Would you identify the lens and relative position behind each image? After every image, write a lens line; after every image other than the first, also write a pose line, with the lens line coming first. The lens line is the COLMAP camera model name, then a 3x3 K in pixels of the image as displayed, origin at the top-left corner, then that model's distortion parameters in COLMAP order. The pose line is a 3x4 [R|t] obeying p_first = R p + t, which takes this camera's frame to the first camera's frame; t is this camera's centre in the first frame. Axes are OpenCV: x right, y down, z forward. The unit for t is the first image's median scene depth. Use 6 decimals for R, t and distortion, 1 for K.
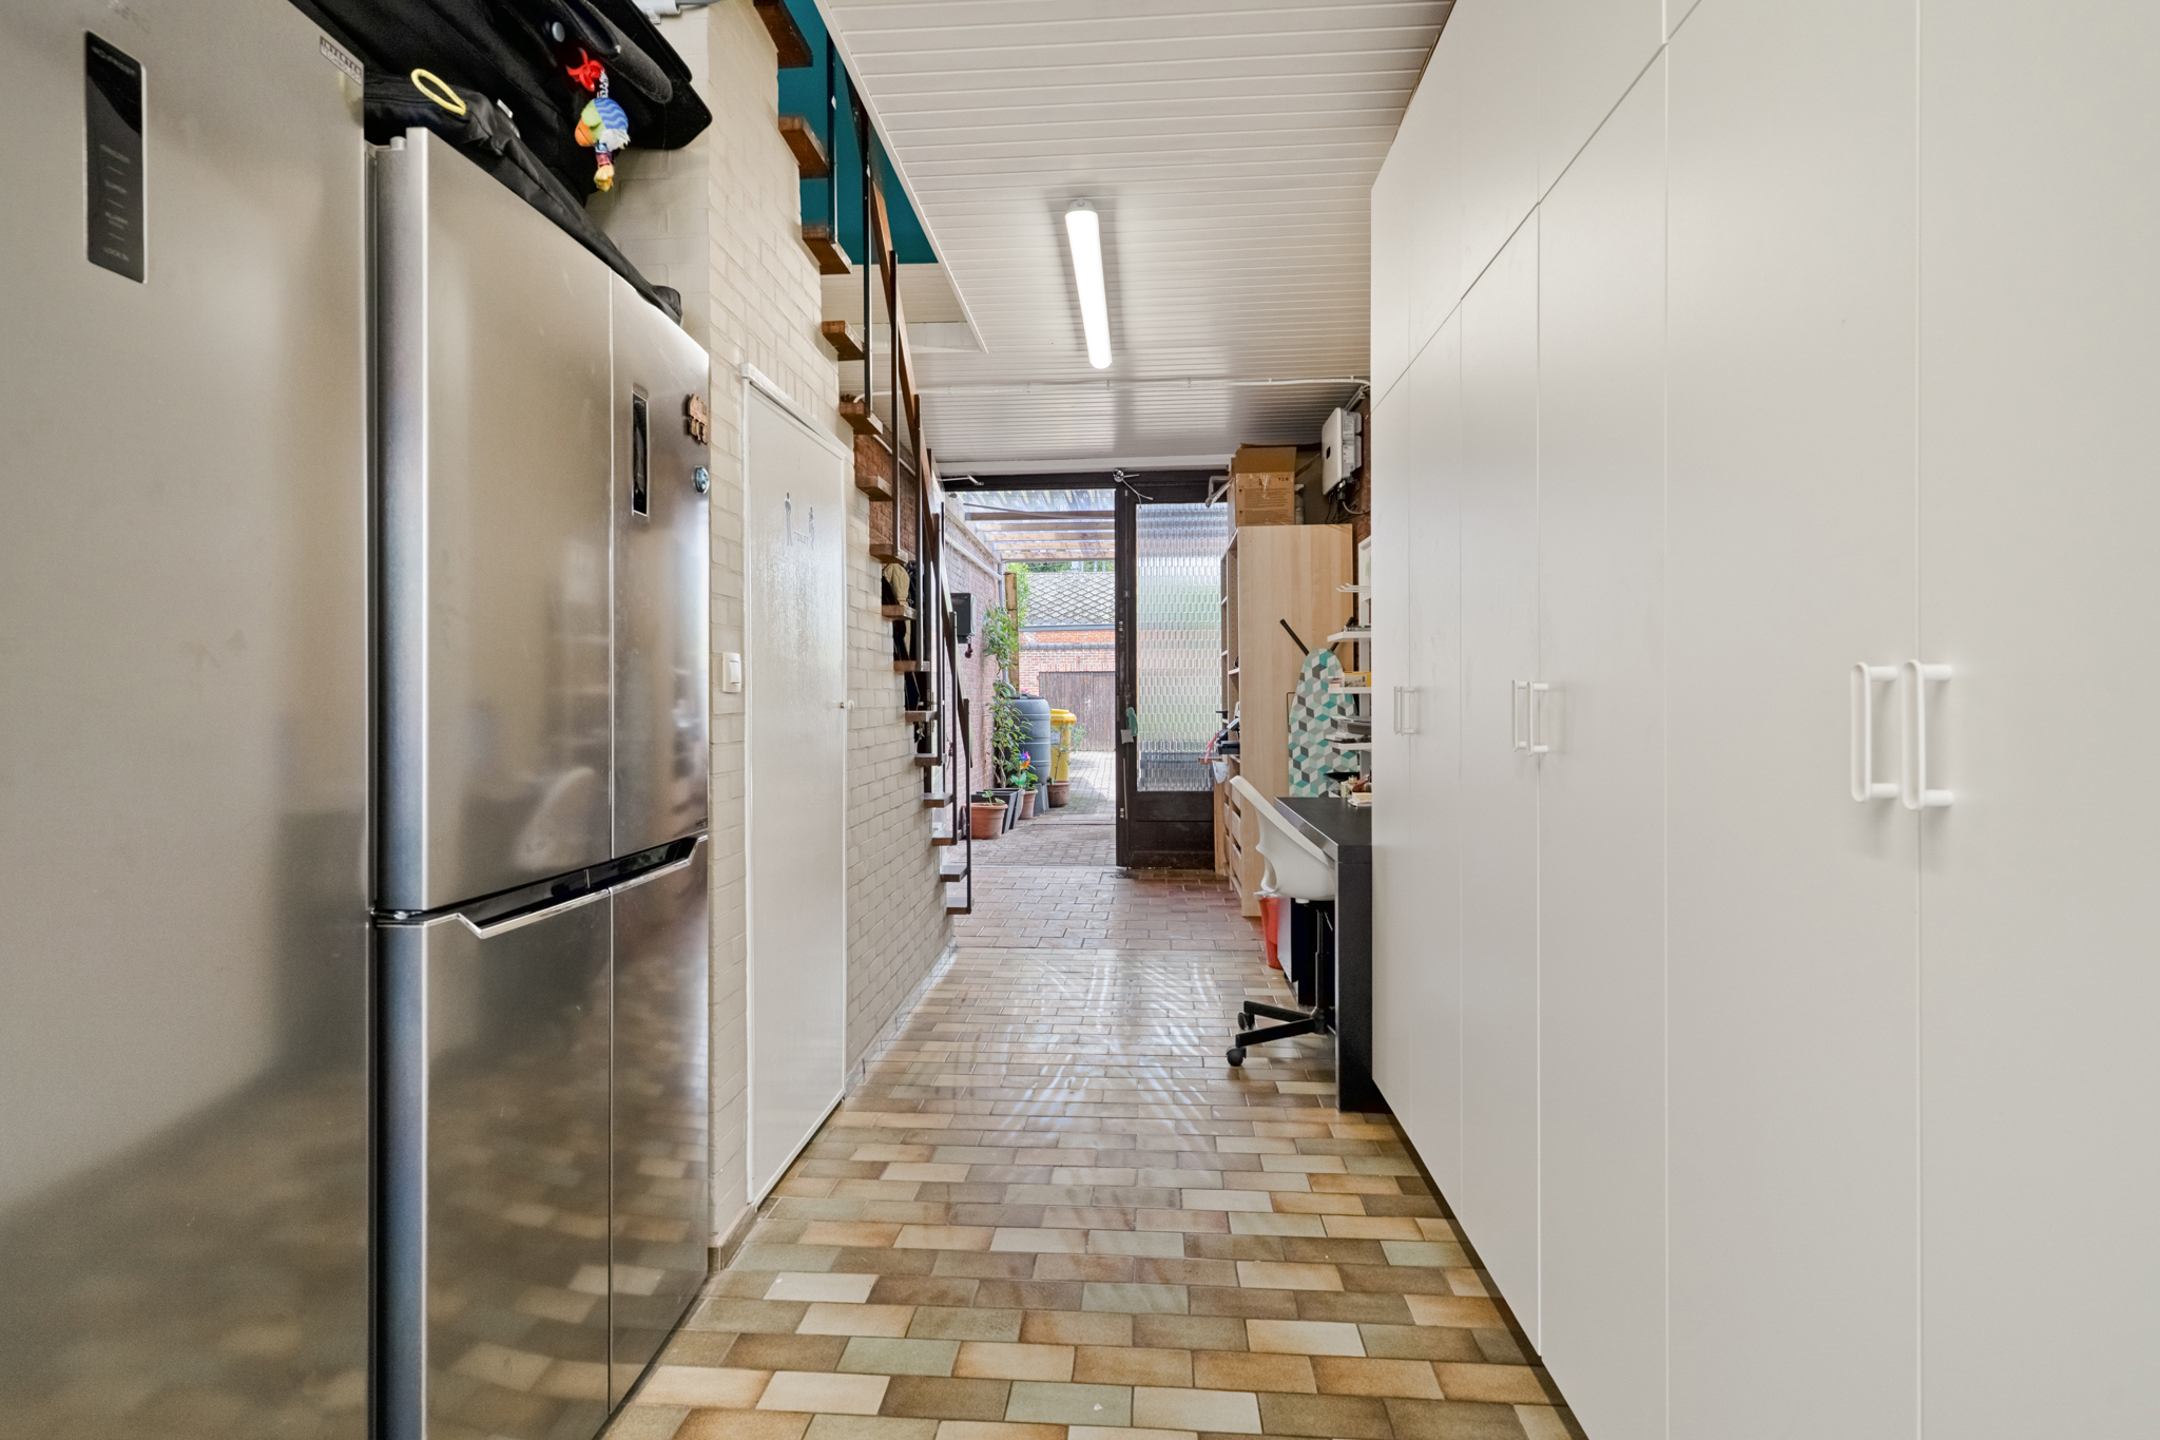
lens RADIAL K [[1048.4, 0, 1080.0], [0, 1048.4, 697.3], [0, 0, 1]] dist [-0.000408, -0.000415]
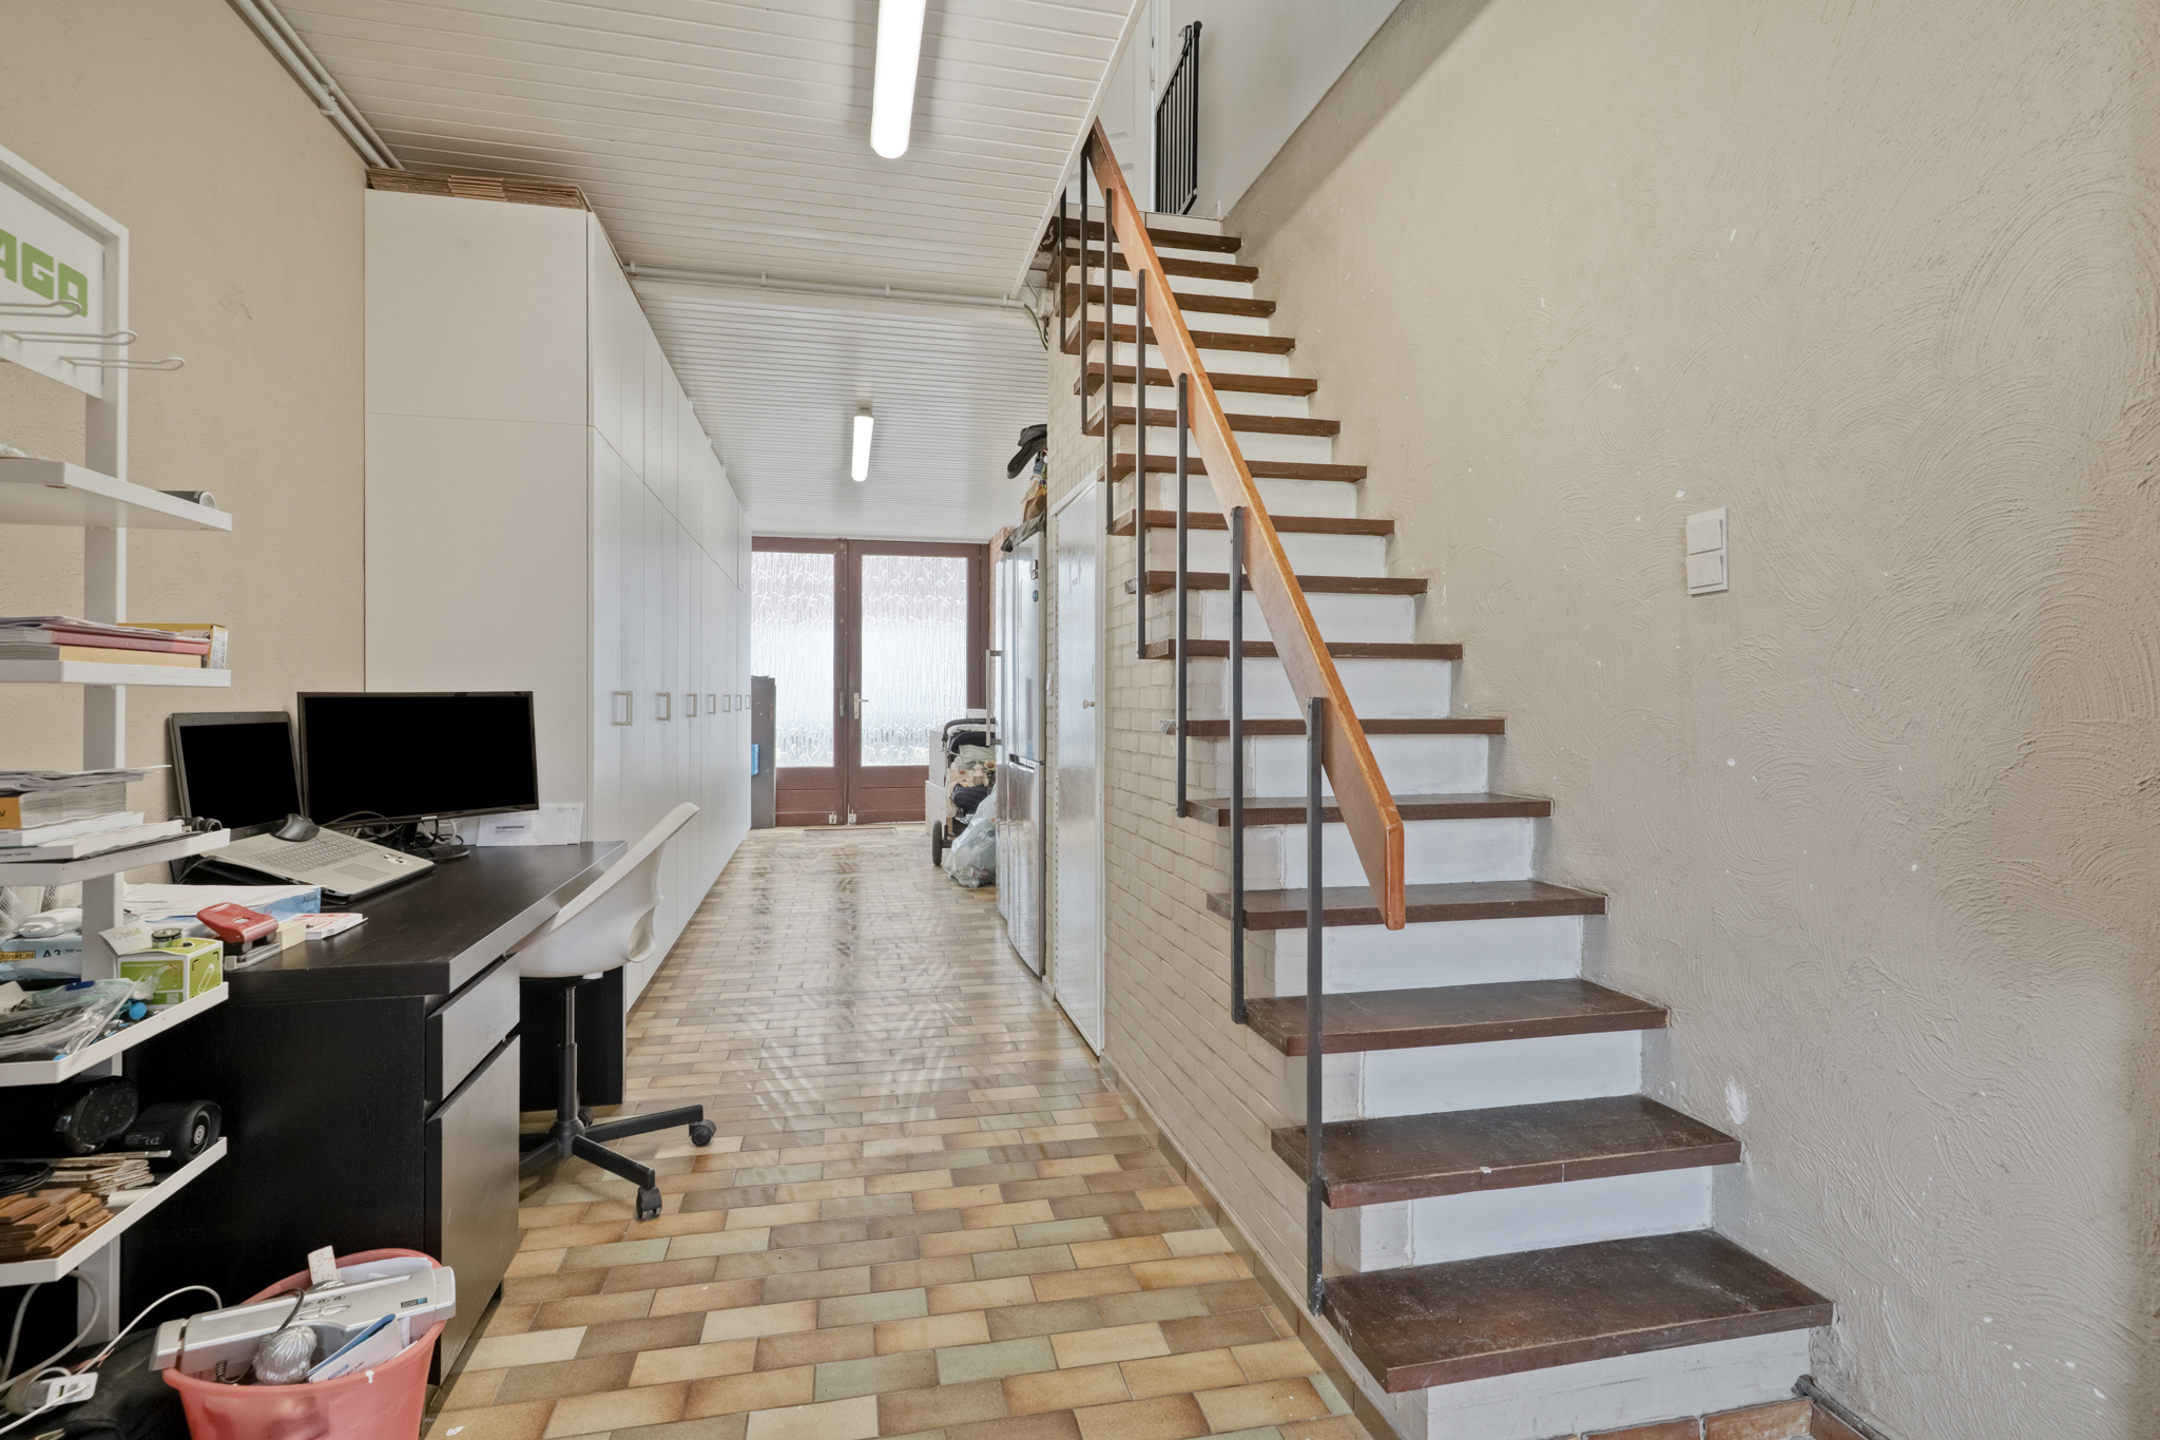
lens RADIAL K [[1048.4, 0, 1080.0], [0, 1048.4, 697.3], [0, 0, 1]] dist [-0.000408, -0.000415]
pose [[-0.959085, -0.005080, -0.283072, 0.108584], [-0.003373, 0.999973, -0.006518, 0.006969], [0.283097, -0.005296, -0.959077, 2.069017]]
